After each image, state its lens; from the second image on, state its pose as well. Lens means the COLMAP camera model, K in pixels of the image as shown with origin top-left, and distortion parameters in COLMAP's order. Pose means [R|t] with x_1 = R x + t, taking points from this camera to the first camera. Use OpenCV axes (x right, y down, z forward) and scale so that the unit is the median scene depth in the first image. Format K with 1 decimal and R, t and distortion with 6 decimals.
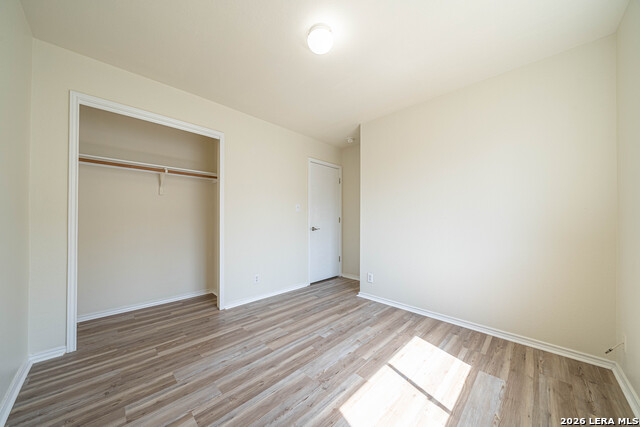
lens RADIAL K [[219.2, 0, 320.3], [0, 219.2, 217.9], [0, 0, 1]] dist [-0.002788, -0.000088]
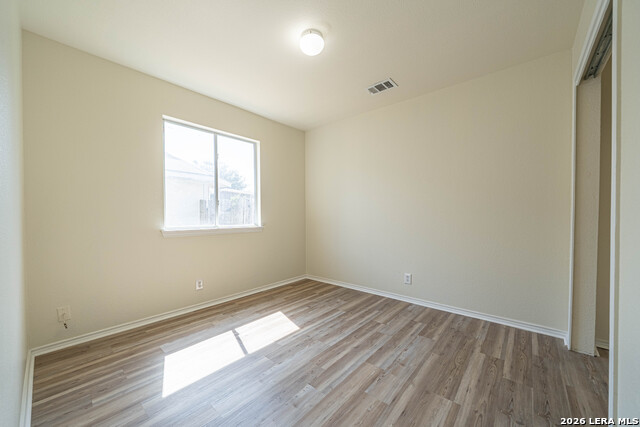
lens RADIAL K [[232.5, 0, 320.4], [0, 232.5, 216.3], [0, 0, 1]] dist [-0.003148, -0.000036]
pose [[-0.997584, 0.001536, -0.069457, 0.038008], [0.002110, 0.999964, -0.008185, 0.031207], [0.069442, -0.008311, -0.997551, 2.134865]]
